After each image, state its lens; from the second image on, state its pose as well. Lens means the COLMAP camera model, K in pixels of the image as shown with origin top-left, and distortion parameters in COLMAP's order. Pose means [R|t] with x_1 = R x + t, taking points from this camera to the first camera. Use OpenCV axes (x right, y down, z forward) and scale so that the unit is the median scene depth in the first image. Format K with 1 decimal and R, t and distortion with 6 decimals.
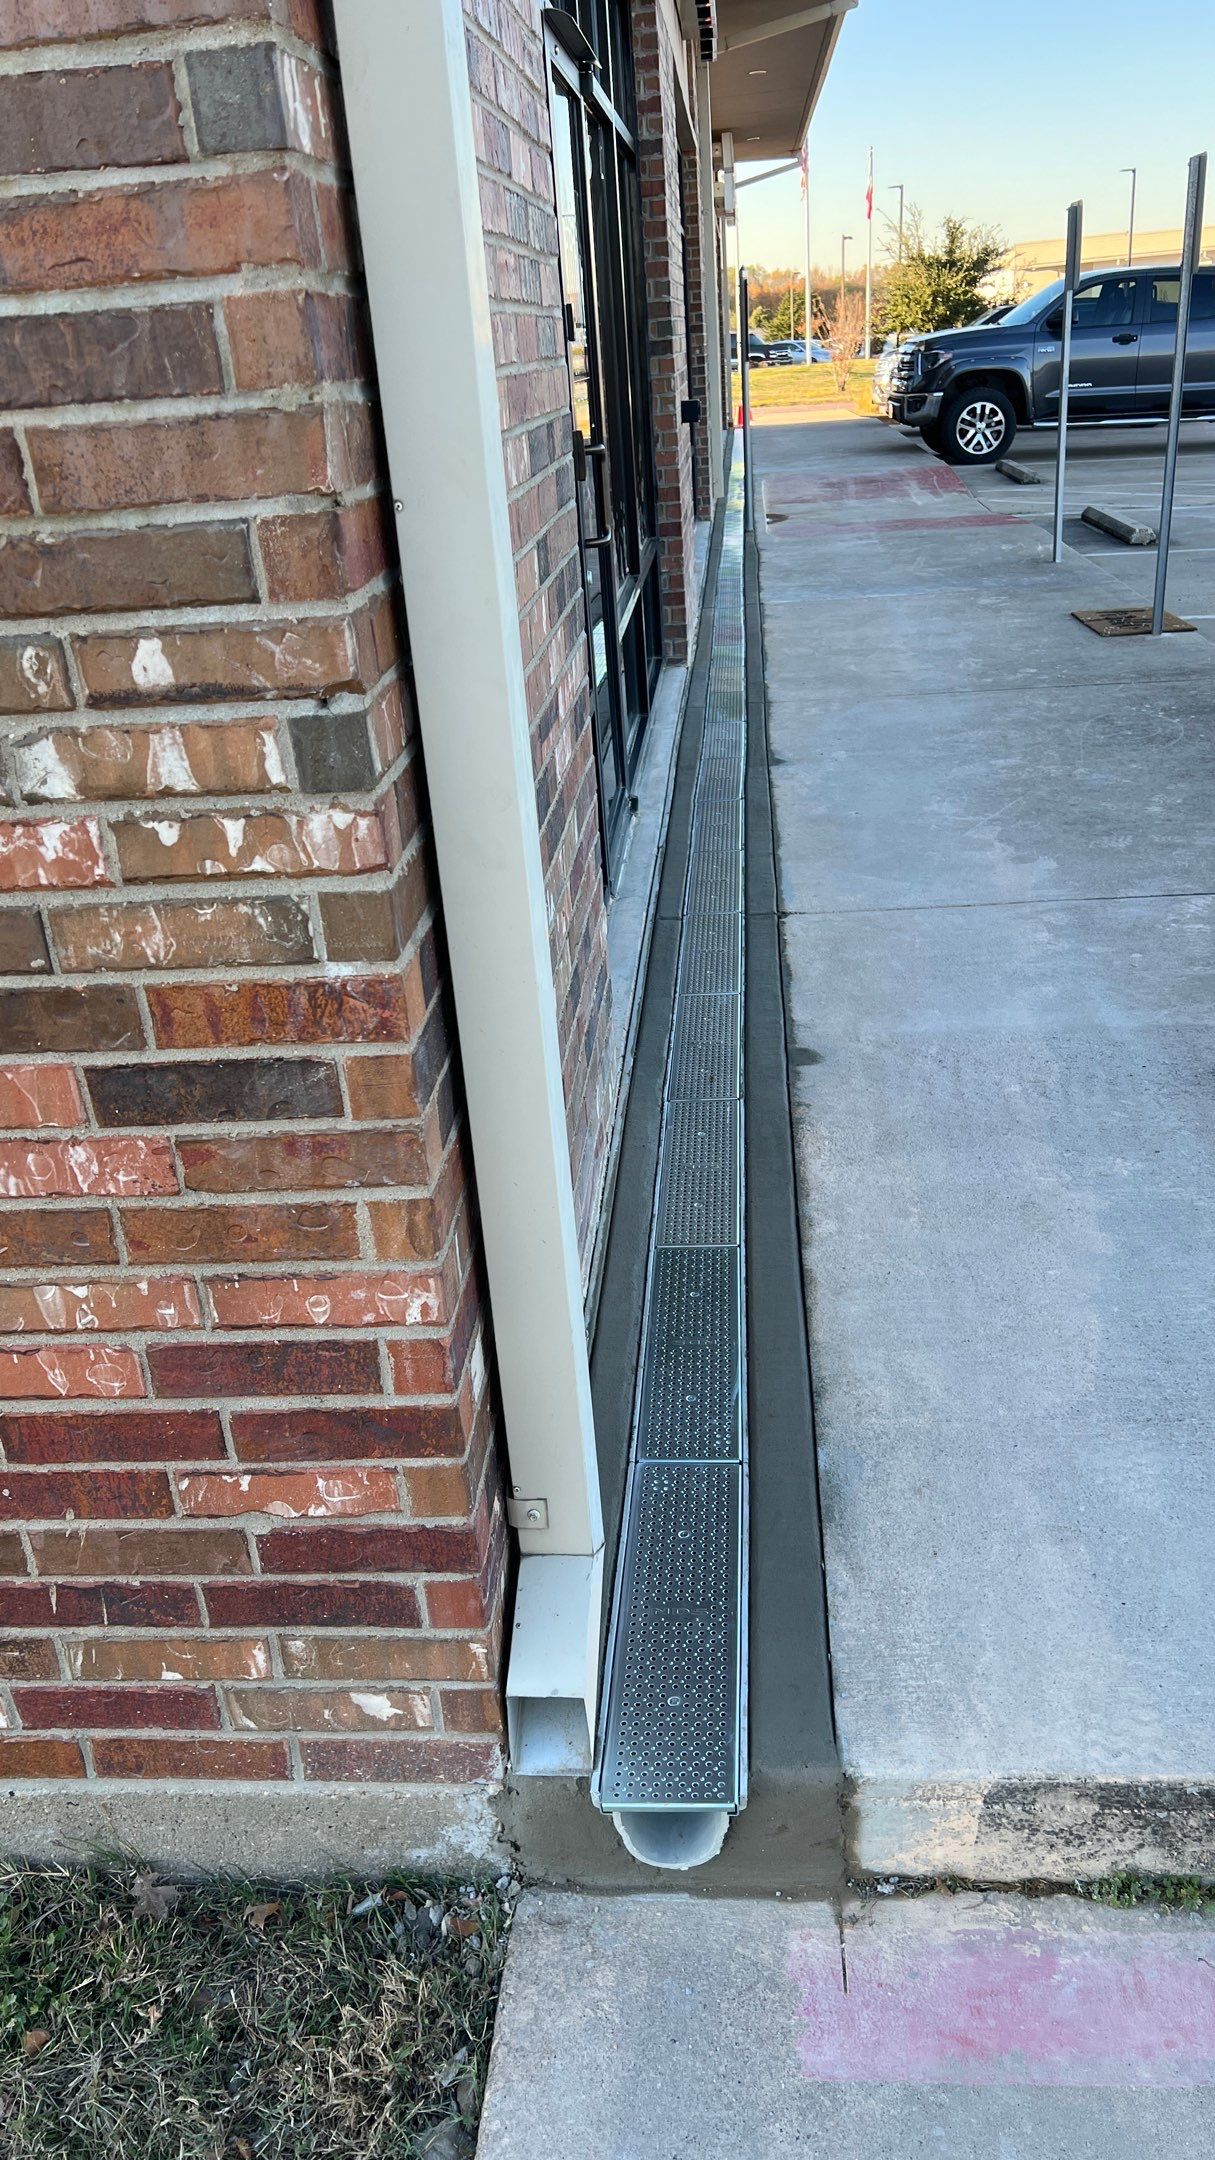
lens RADIAL K [[1631.7, 0, 613.1], [0, 1631.7, 1086.1], [0, 0, 1]] dist [0.061971, -0.063152]
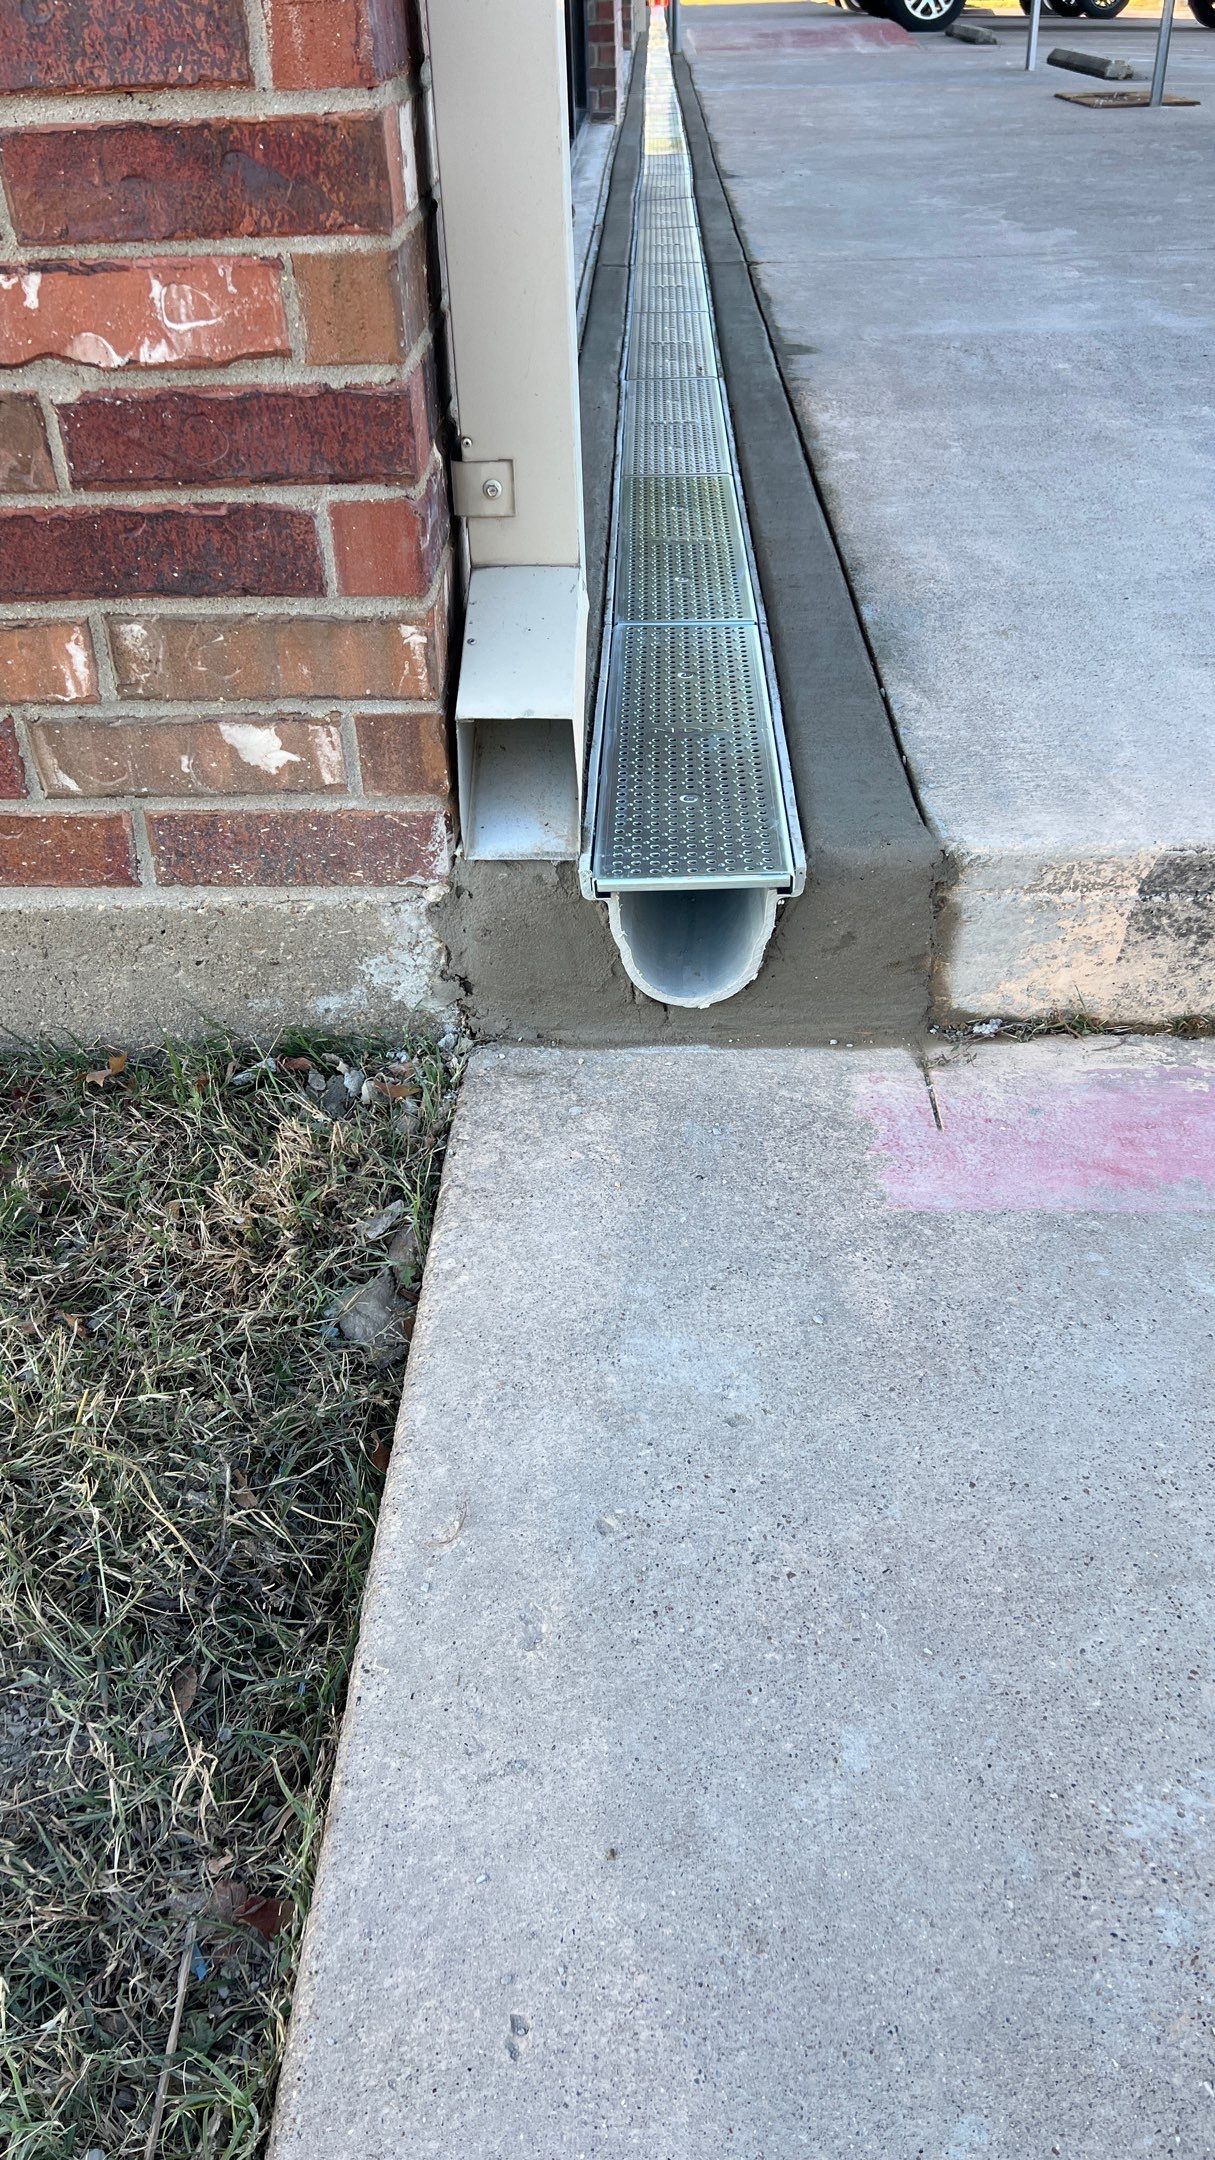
lens RADIAL K [[1644.6, 0, 602.2], [0, 1644.6, 1062.6], [0, 0, 1]] dist [0.105575, -0.178242]
pose [[0.998251, 0.006021, 0.058810, -0.043470], [-0.015303, 0.987211, 0.158684, 0.395092], [-0.057102, -0.159307, 0.985576, 0.305164]]
